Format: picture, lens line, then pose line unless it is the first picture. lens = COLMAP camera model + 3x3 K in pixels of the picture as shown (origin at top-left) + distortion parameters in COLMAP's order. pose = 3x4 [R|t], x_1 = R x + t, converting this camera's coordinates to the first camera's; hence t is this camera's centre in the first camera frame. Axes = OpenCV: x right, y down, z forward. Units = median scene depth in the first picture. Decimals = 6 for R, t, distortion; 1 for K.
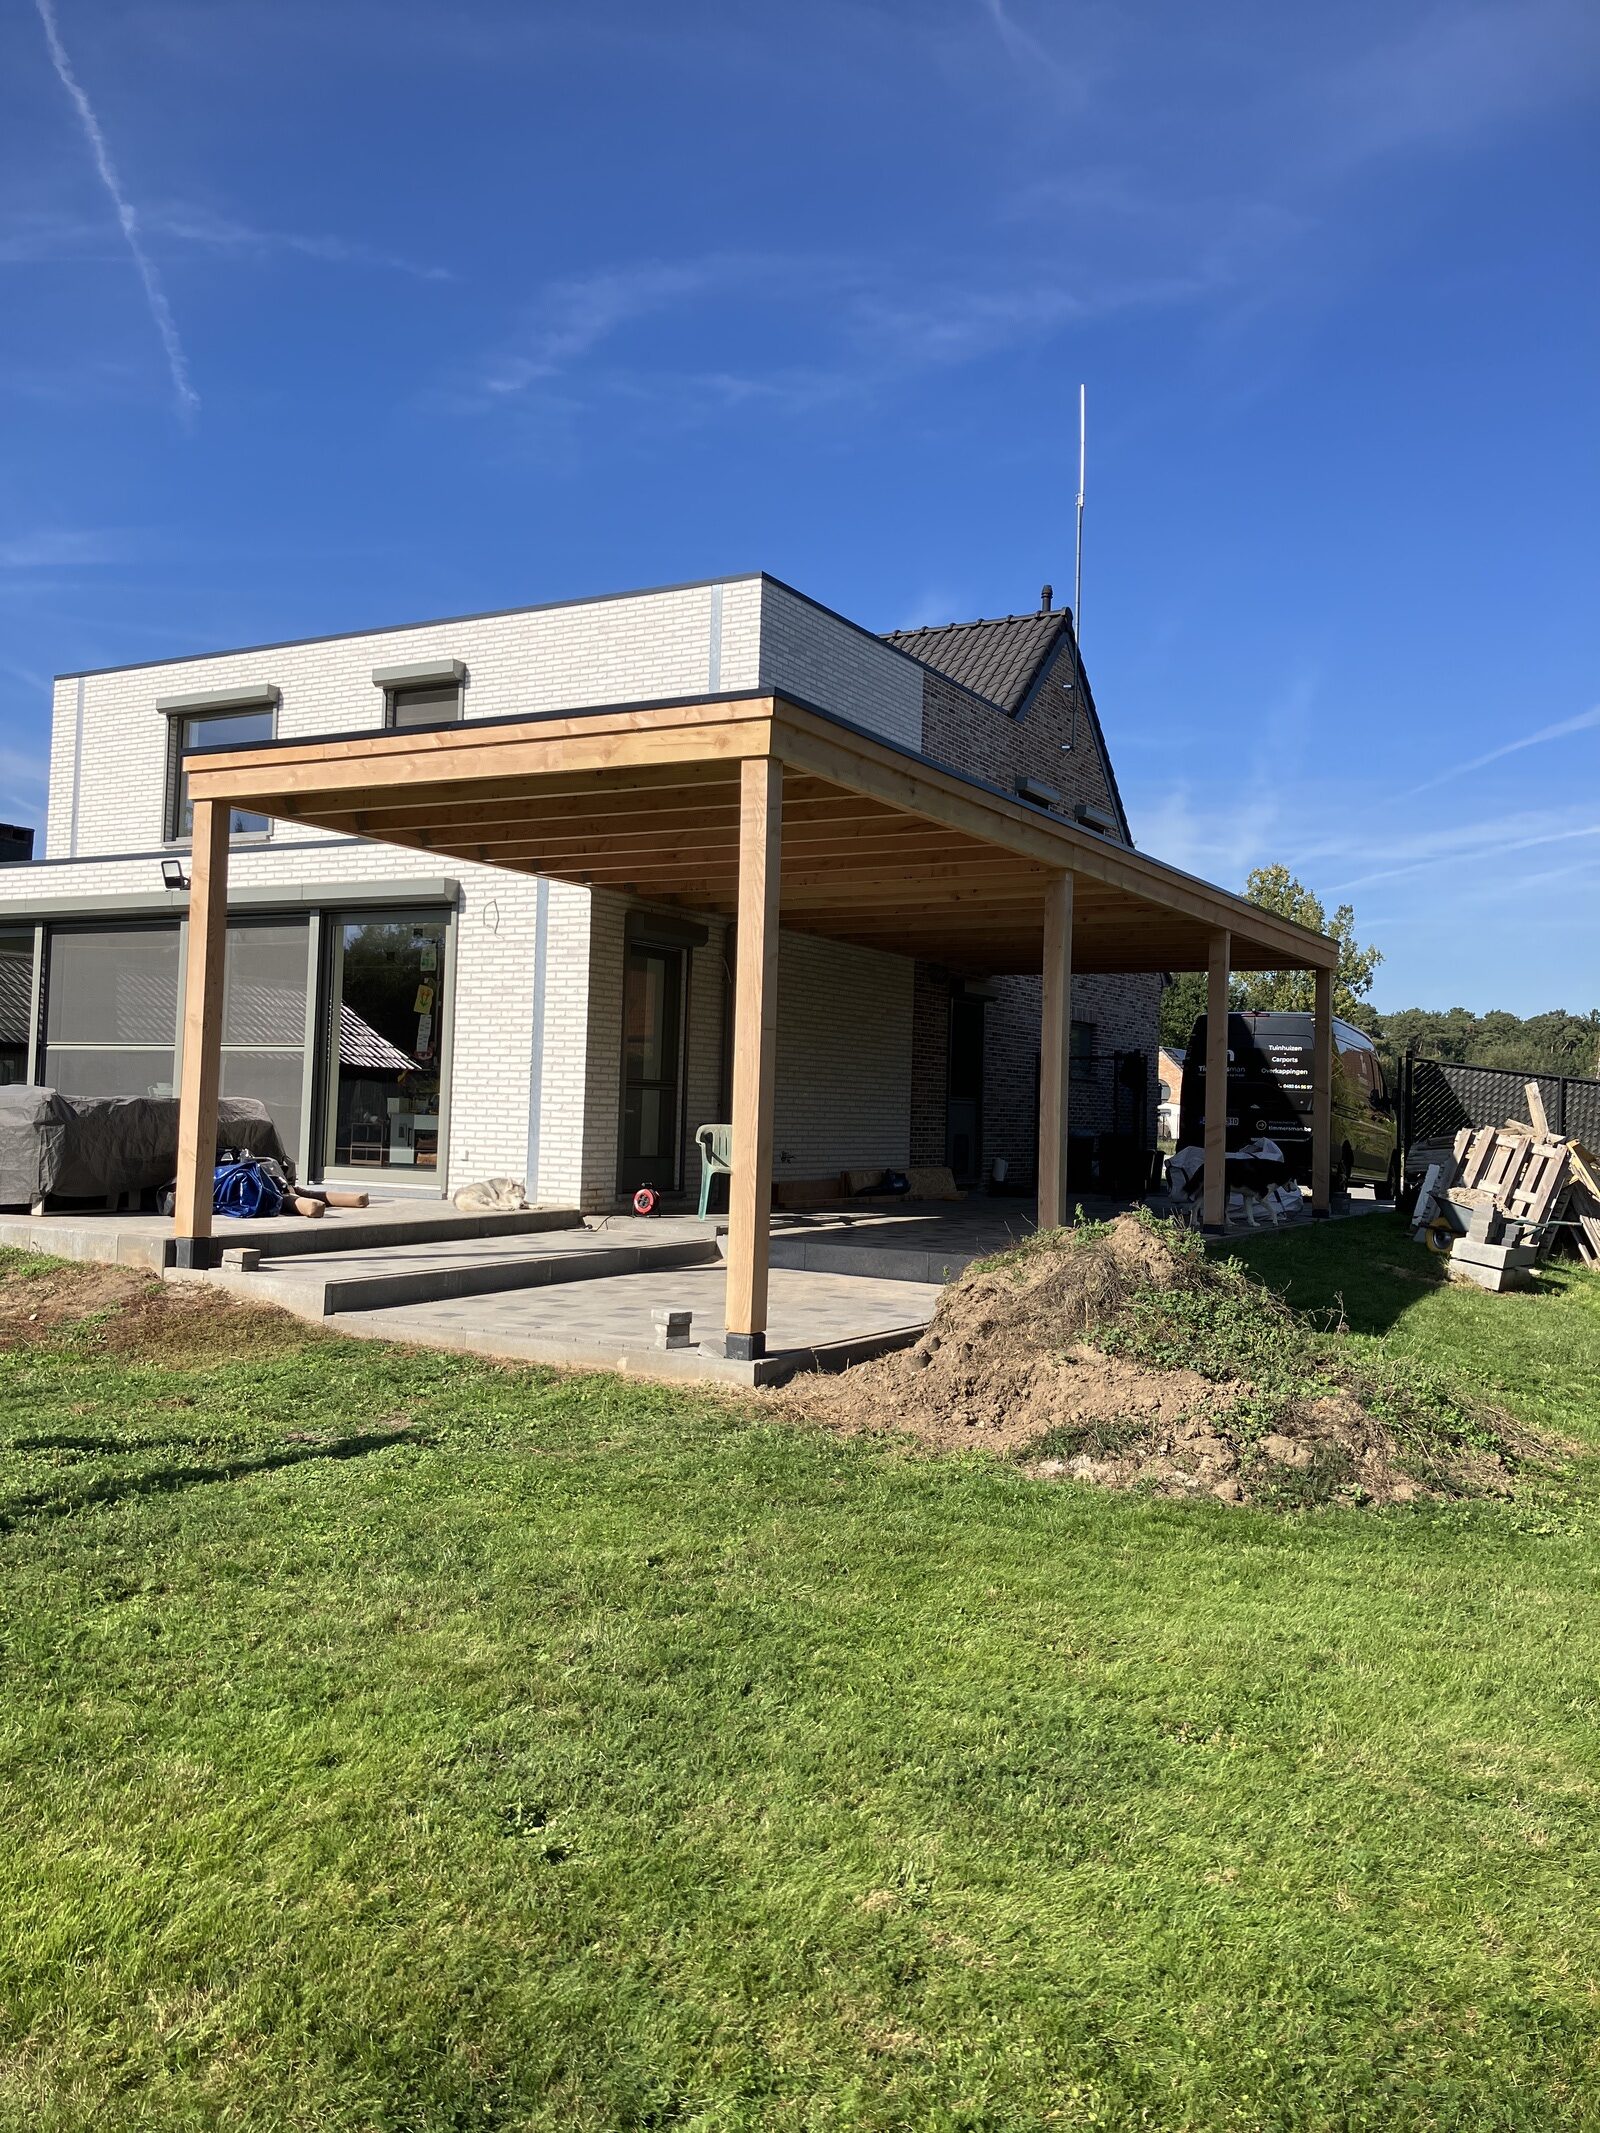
lens RADIAL K [[1733.8, 0, 800.9], [0, 1733.8, 1038.0], [0, 0, 1]] dist [0.092032, -0.138753]
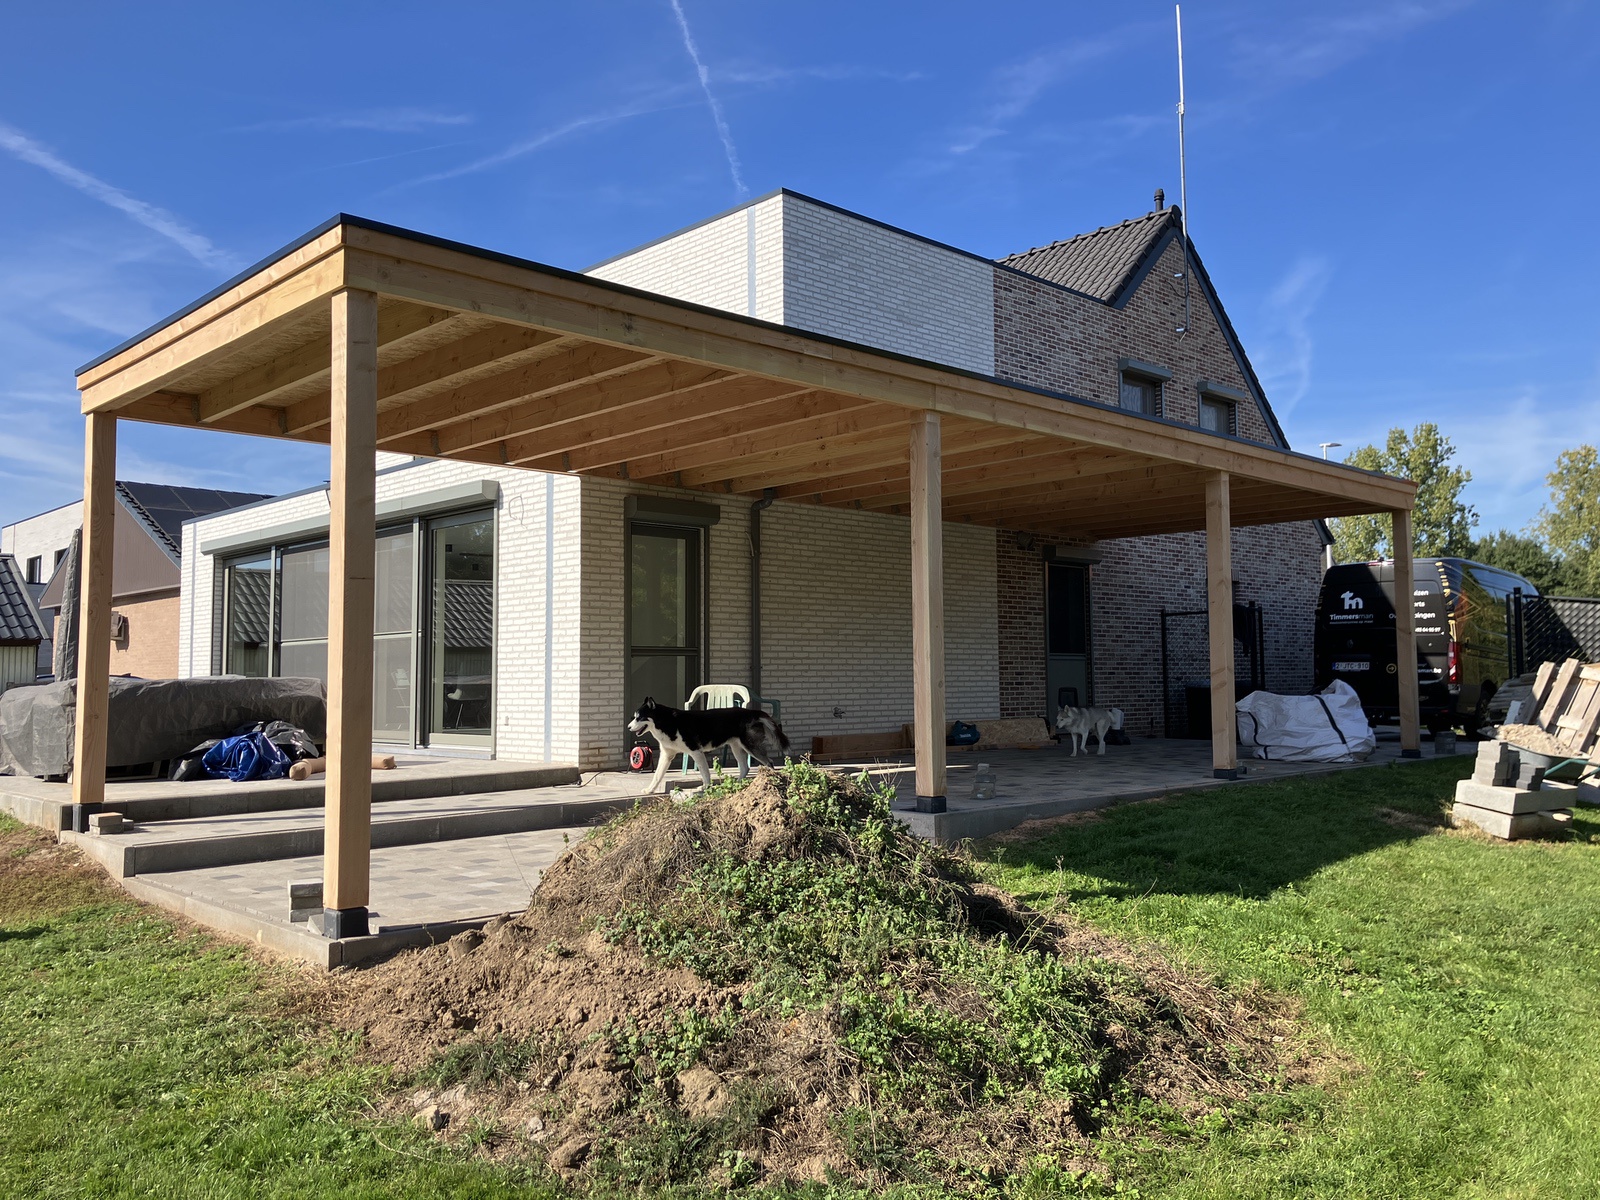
lens RADIAL K [[1308.6, 0, 798.9], [0, 1308.6, 583.8], [0, 0, 1]] dist [0.040151, -0.005193]
pose [[0.956599, -0.058193, -0.285539, 0.242803], [0.048773, 0.998009, -0.039998, 0.022143], [0.287298, 0.024335, 0.957532, 0.233015]]
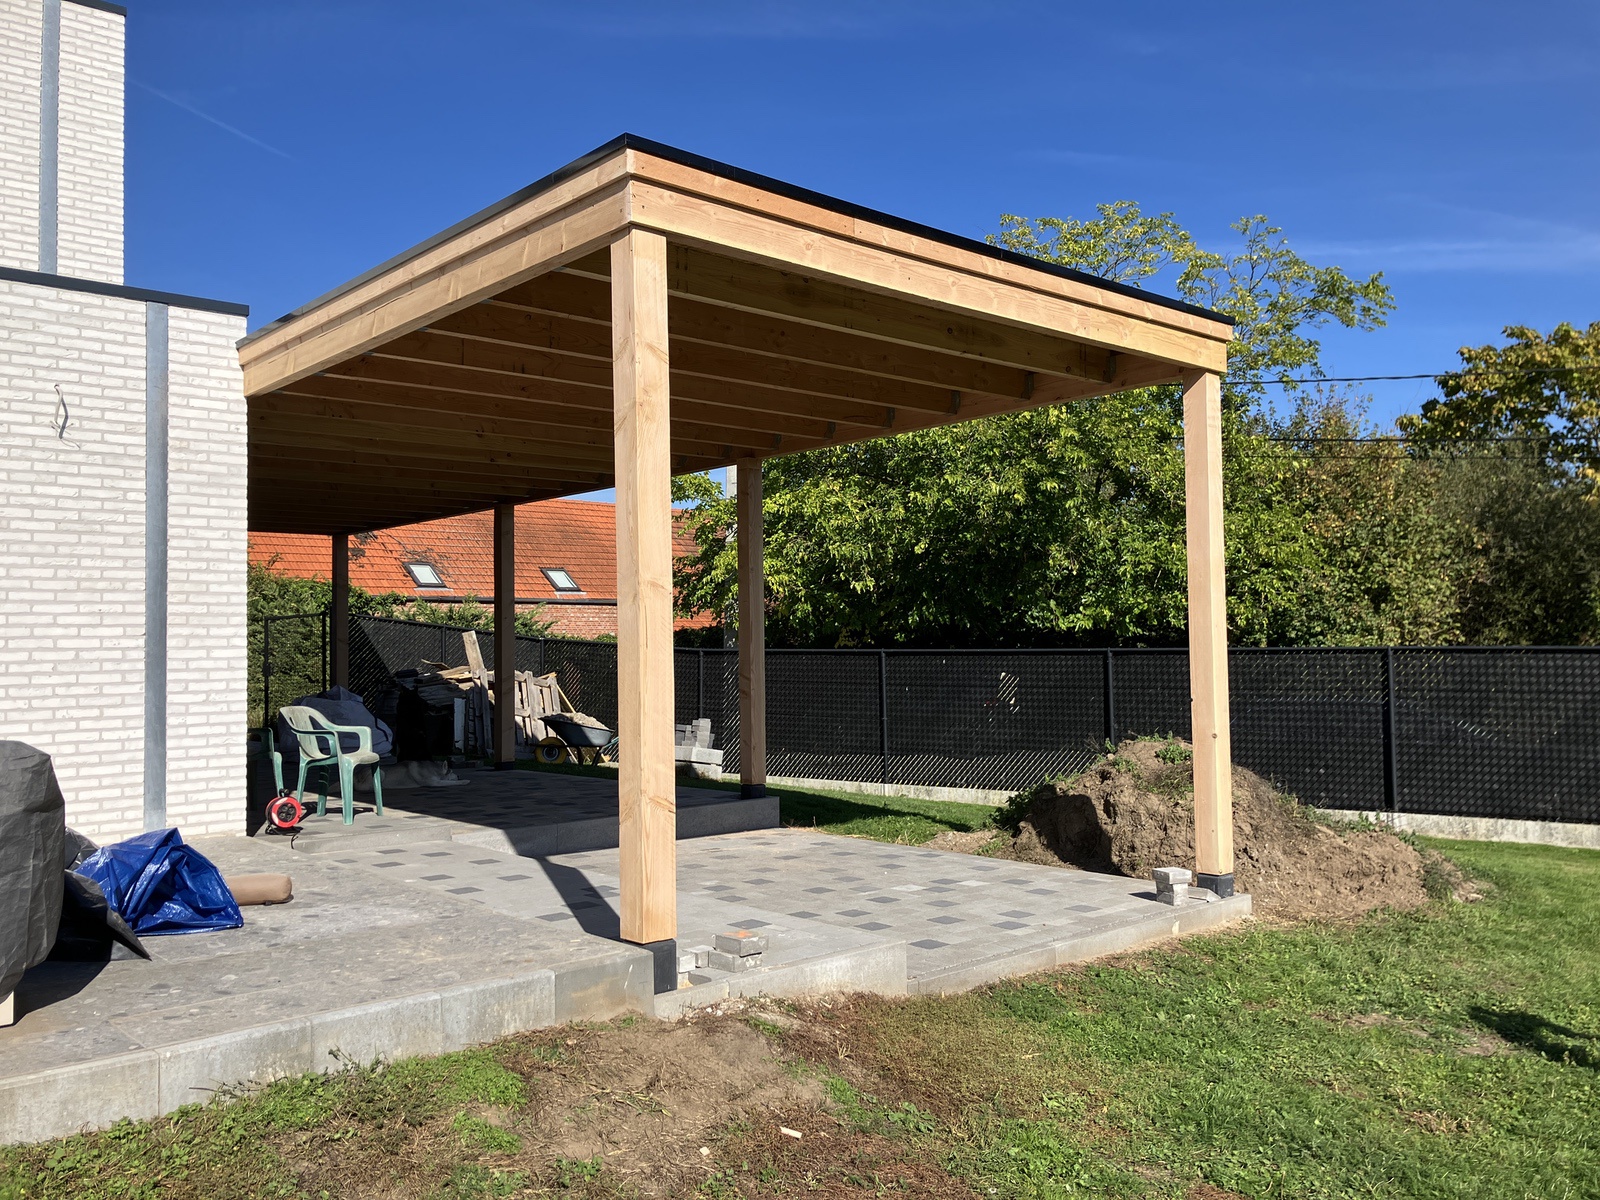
lens RADIAL K [[1308.6, 0, 798.9], [0, 1308.6, 583.8], [0, 0, 1]] dist [0.040151, -0.005193]
pose [[0.324331, 0.013744, 0.945844, -0.557604], [-0.015895, 0.999832, -0.009078, -0.005548], [-0.945810, -0.012090, 0.324495, 0.583666]]
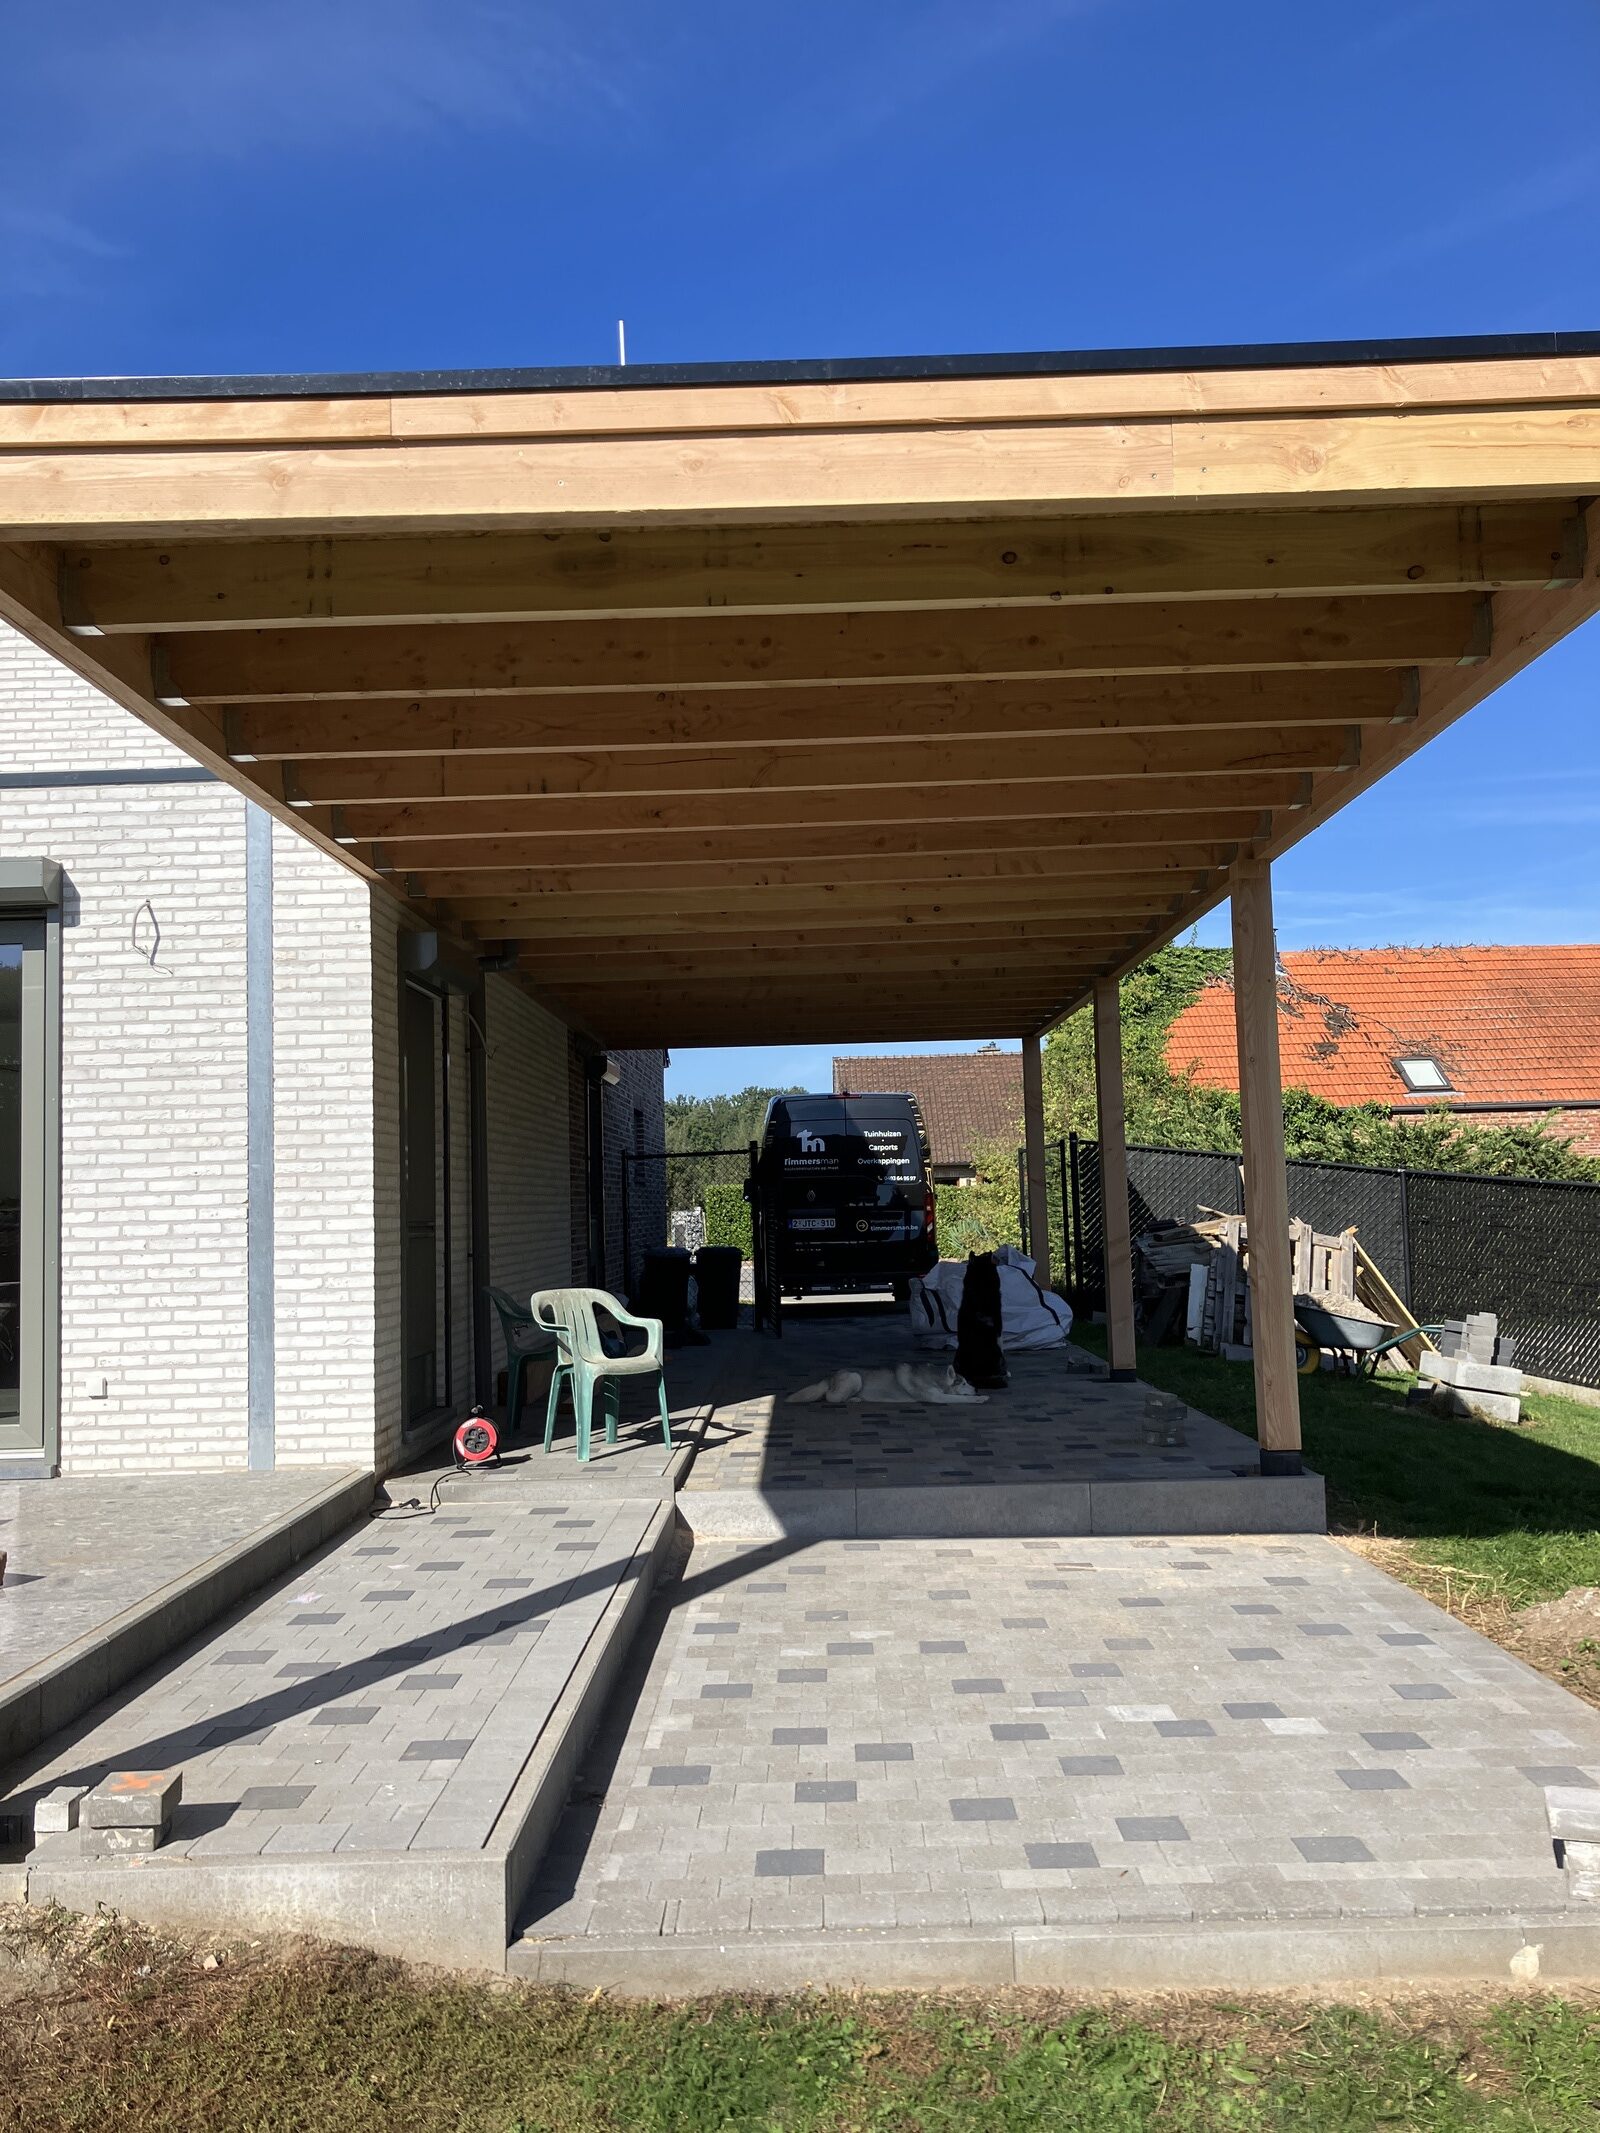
lens RADIAL K [[1740.4, 0, 809.1], [0, 1740.4, 1061.1], [0, 0, 1]] dist [0.010323, -0.006480]
pose [[0.872341, -0.014224, 0.488692, -0.263650], [0.033587, 0.998959, -0.030878, -0.007210], [-0.487744, 0.043350, 0.871910, 0.441356]]
